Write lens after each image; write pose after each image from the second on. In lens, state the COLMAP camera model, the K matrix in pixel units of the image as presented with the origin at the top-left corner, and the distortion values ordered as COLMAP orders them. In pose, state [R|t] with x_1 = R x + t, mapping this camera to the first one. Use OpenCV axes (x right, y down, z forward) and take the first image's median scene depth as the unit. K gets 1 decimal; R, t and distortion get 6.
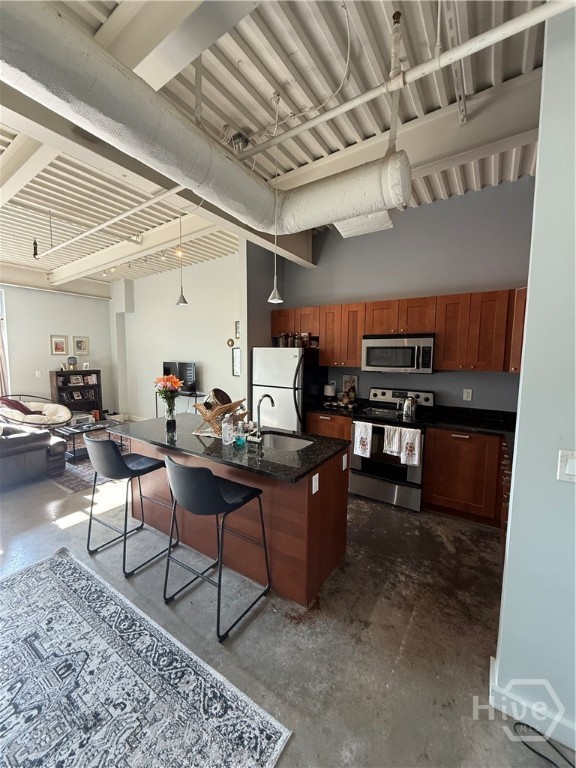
lens RADIAL K [[304.6, 0, 286.1], [0, 304.6, 382.6], [0, 0, 1]] dist [0.003053, 0.000078]
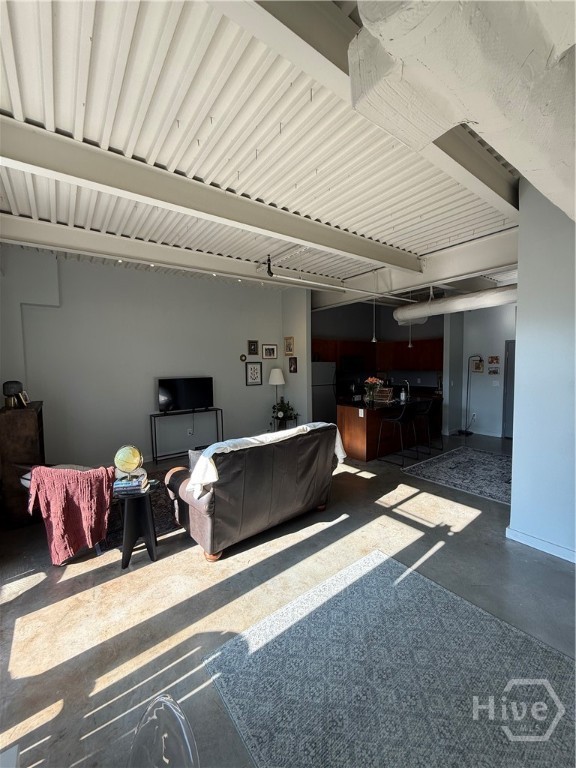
lens RADIAL K [[304.6, 0, 285.2], [0, 304.6, 386.5], [0, 0, 1]] dist [0.003053, 0.000078]
pose [[0.328108, -0.077173, 0.941483, -1.109375], [0.102773, 0.993658, 0.045633, -0.051387], [-0.939033, 0.081787, 0.333958, 0.410331]]
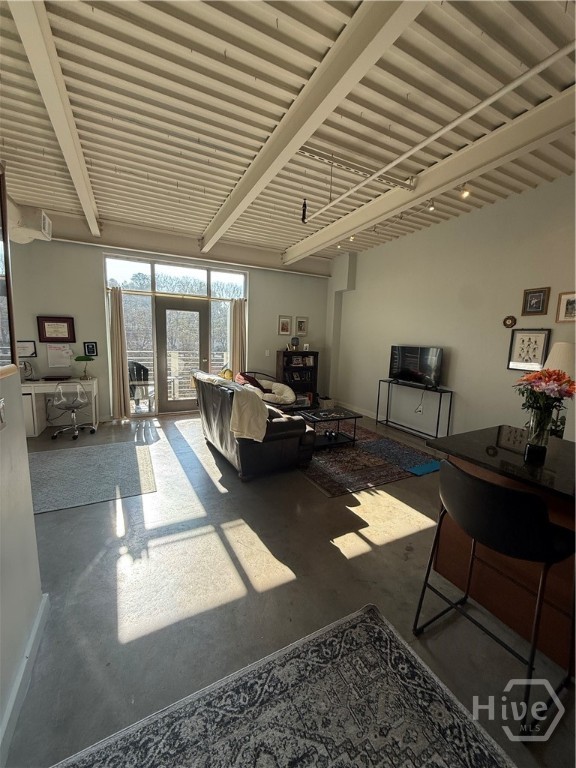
lens RADIAL K [[304.6, 0, 288.0], [0, 304.6, 381.5], [0, 0, 1]] dist [0.003053, 0.000078]
pose [[0.874243, 0.093245, -0.476450, -0.249495], [-0.073740, 0.995500, 0.059521, 0.001540], [0.479856, -0.016903, 0.877185, 0.122904]]
